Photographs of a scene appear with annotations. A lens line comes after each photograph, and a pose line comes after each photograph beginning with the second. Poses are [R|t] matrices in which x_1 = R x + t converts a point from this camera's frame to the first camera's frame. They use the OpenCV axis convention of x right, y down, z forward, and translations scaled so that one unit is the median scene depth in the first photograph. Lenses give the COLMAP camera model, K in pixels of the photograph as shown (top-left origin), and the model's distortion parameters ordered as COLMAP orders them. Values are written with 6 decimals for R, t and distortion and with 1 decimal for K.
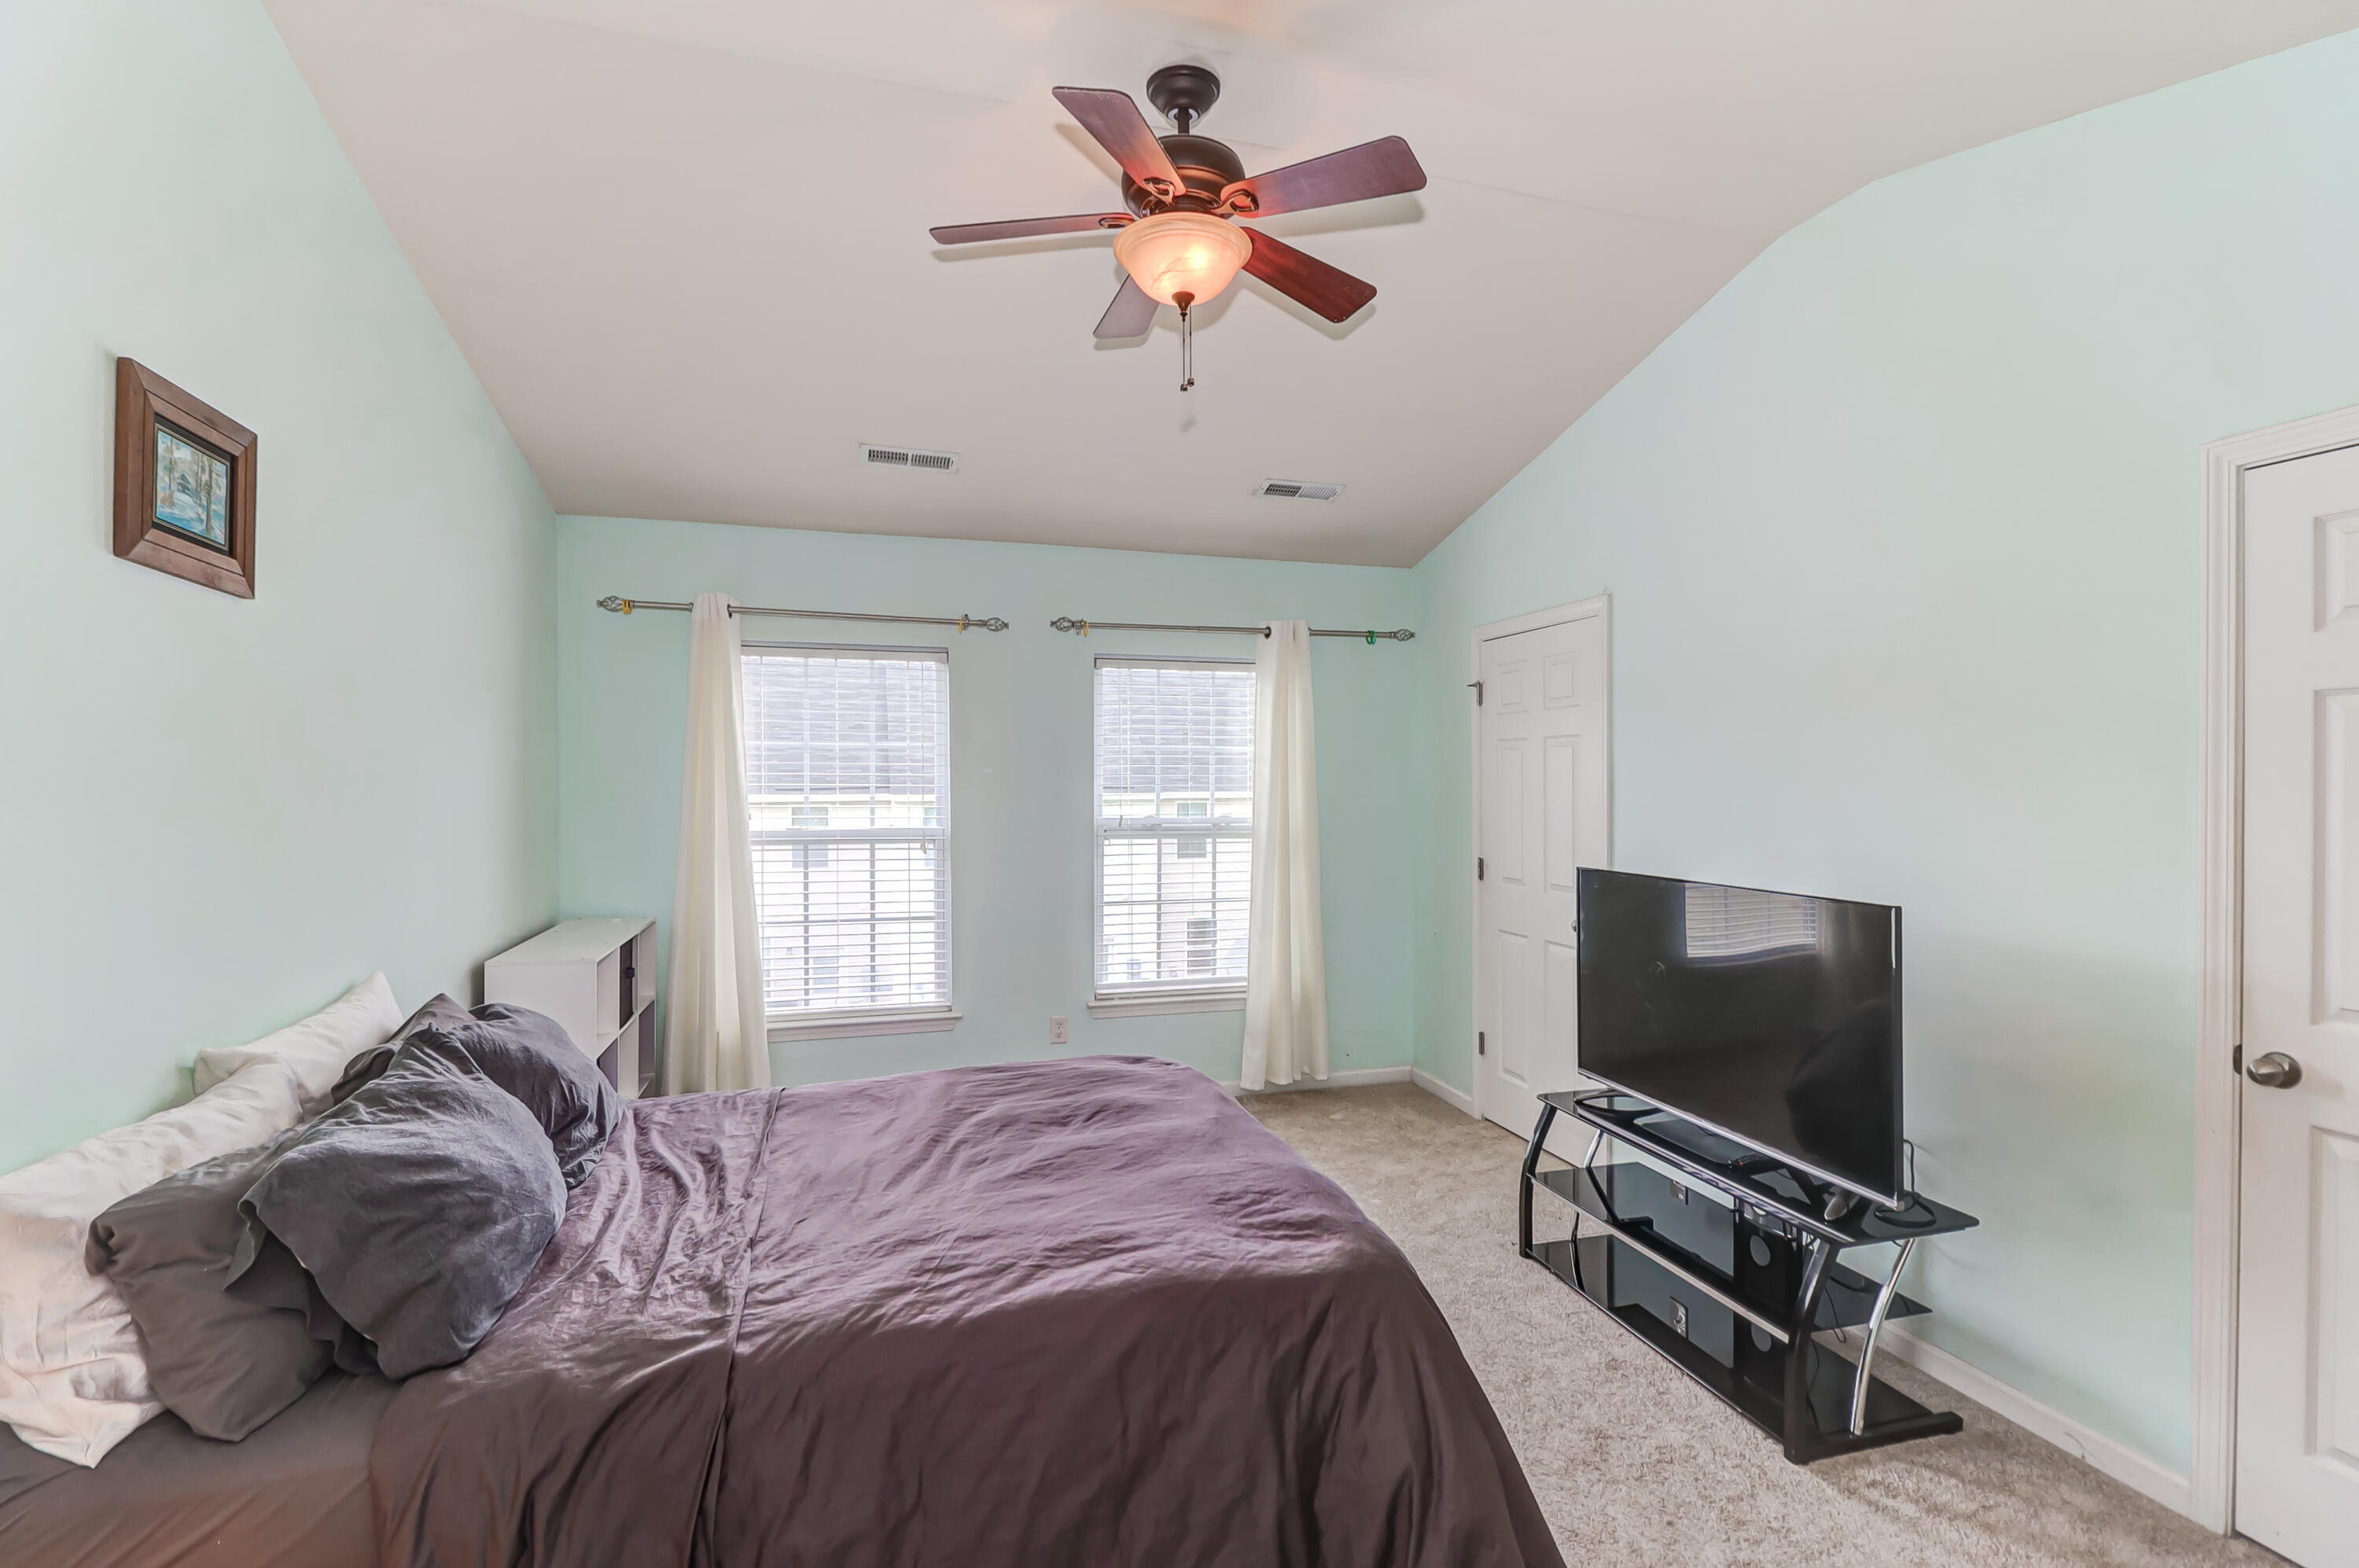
lens RADIAL K [[1084.4, 0, 1201.1], [0, 1084.4, 773.1], [0, 0, 1]] dist [0.011854, -0.004237]
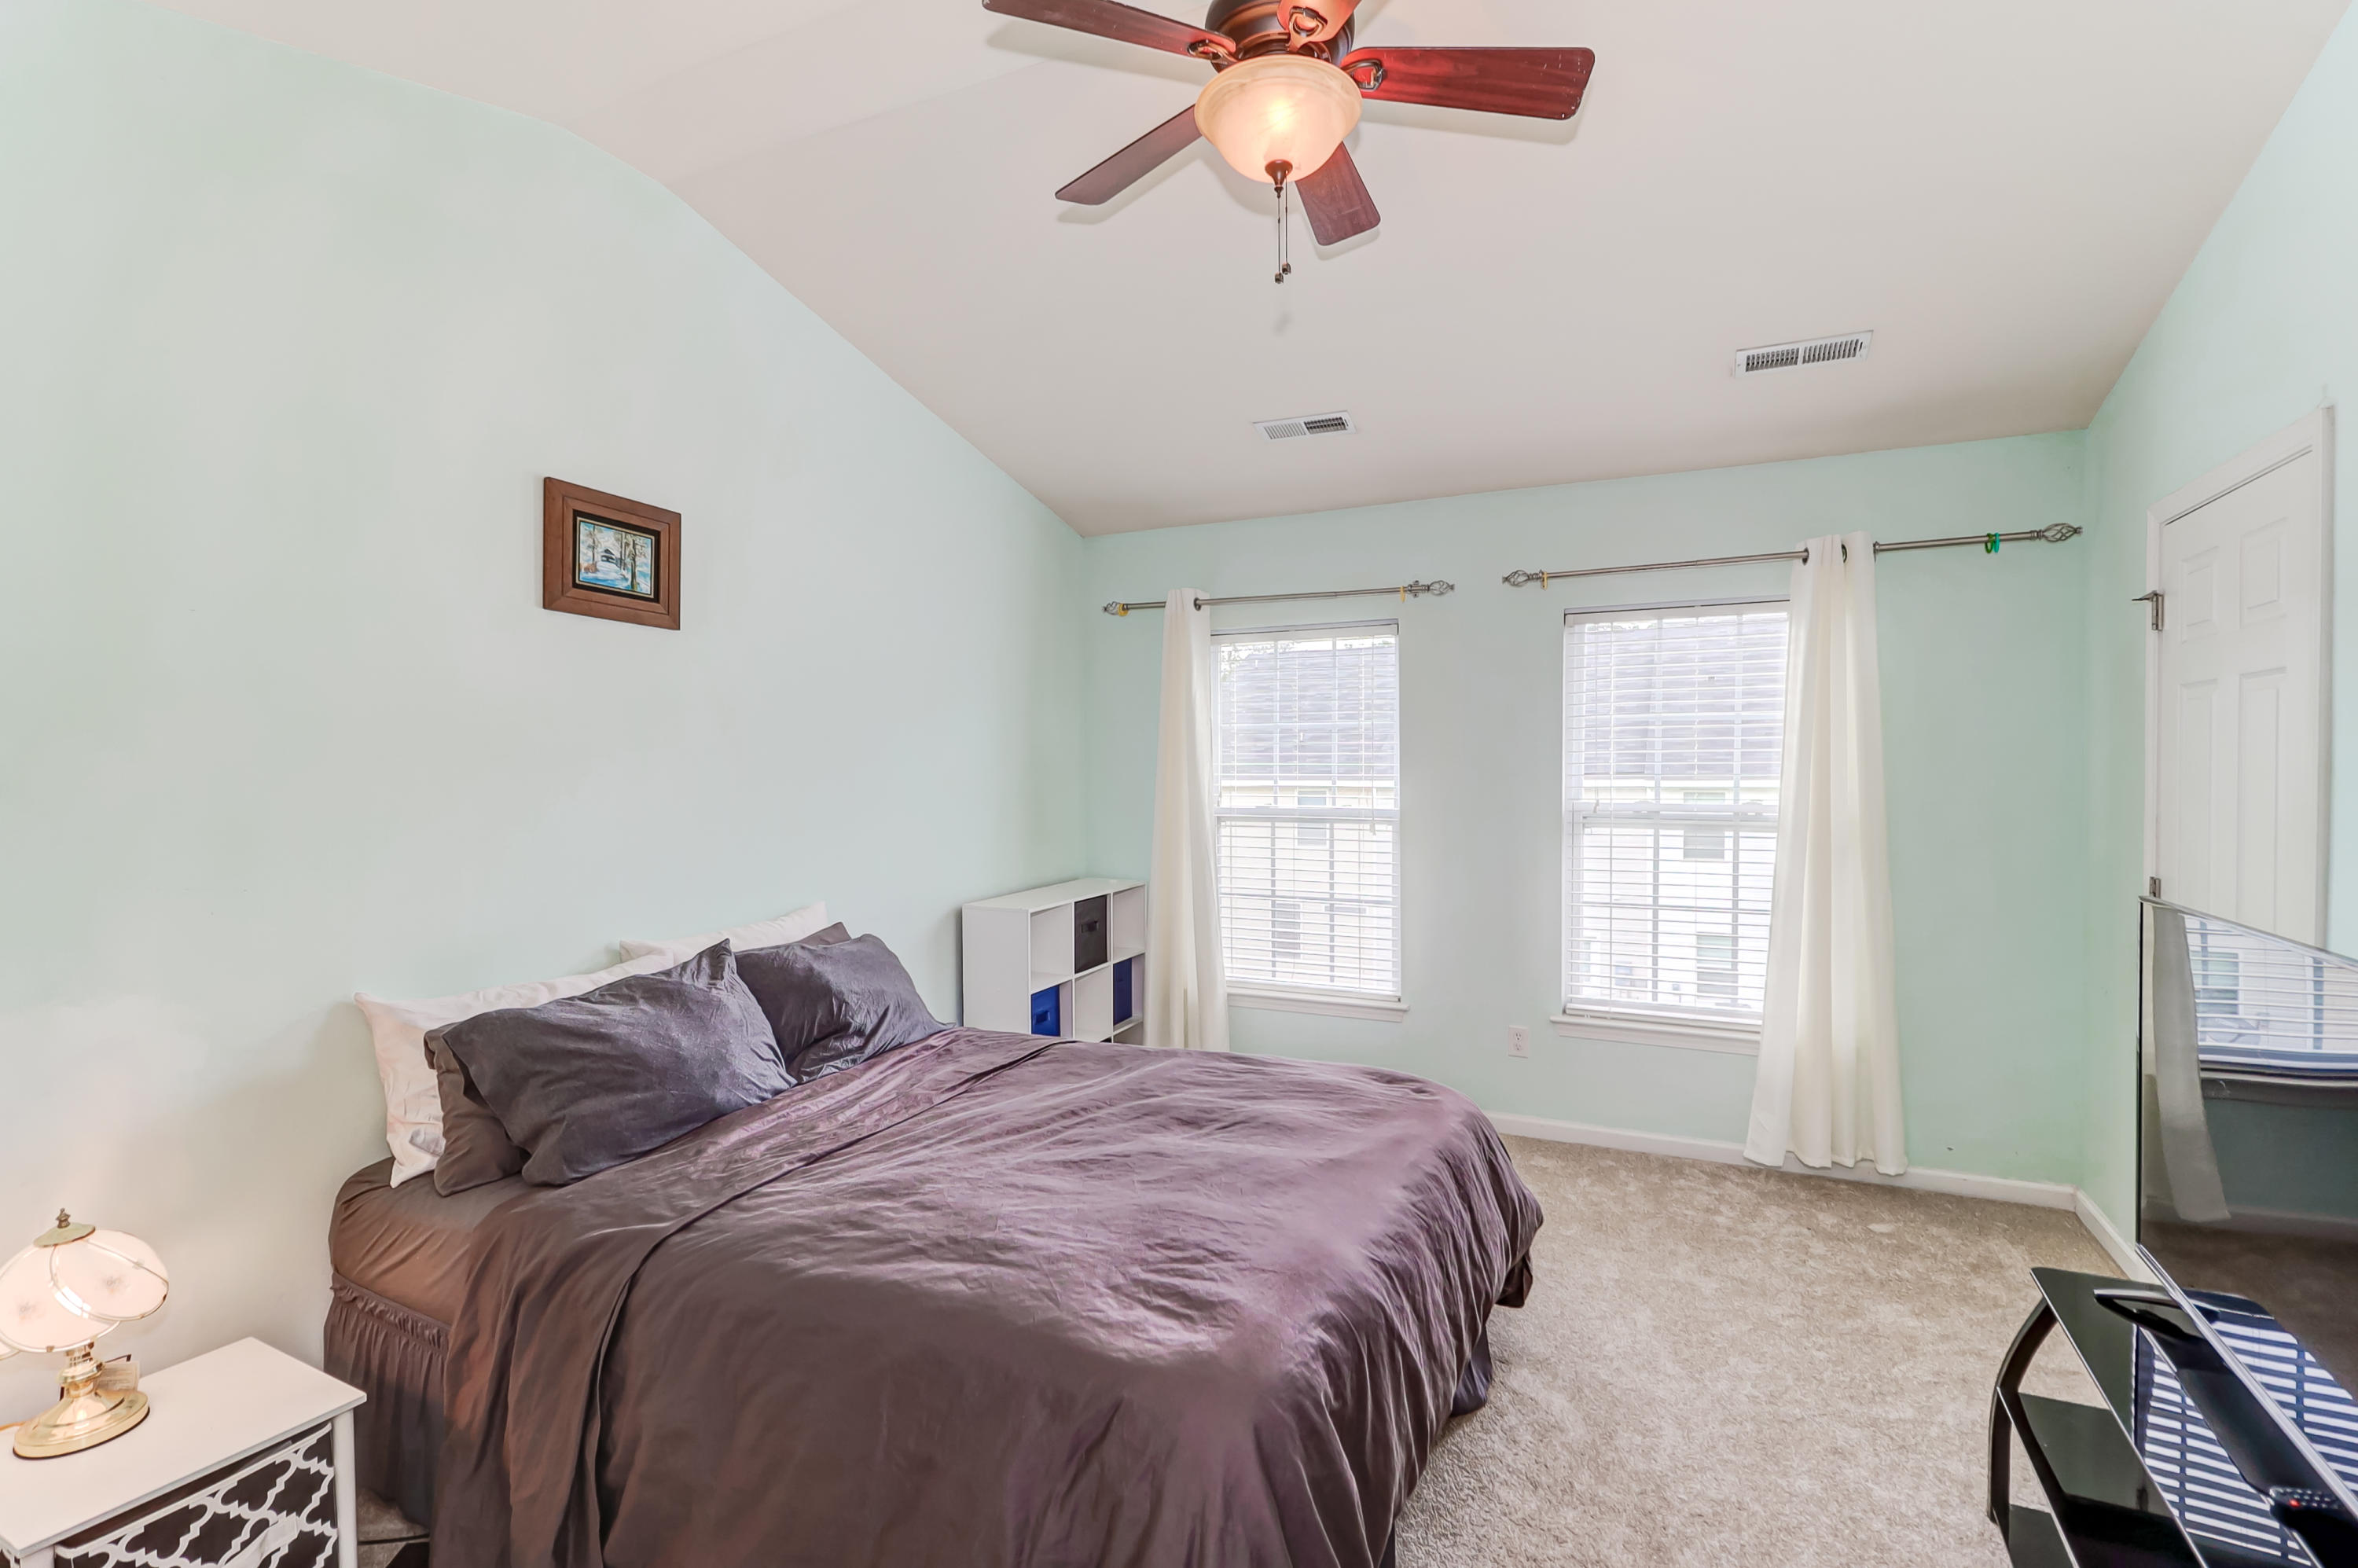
lens RADIAL K [[1083.9, 0, 1188.9], [0, 1083.9, 786.1], [0, 0, 1]] dist [0.011854, -0.004237]
pose [[0.746512, 0.008718, -0.665315, 0.405941], [0.007848, 0.999729, 0.021905, 0.012763], [0.665326, -0.021574, 0.746241, 0.269730]]
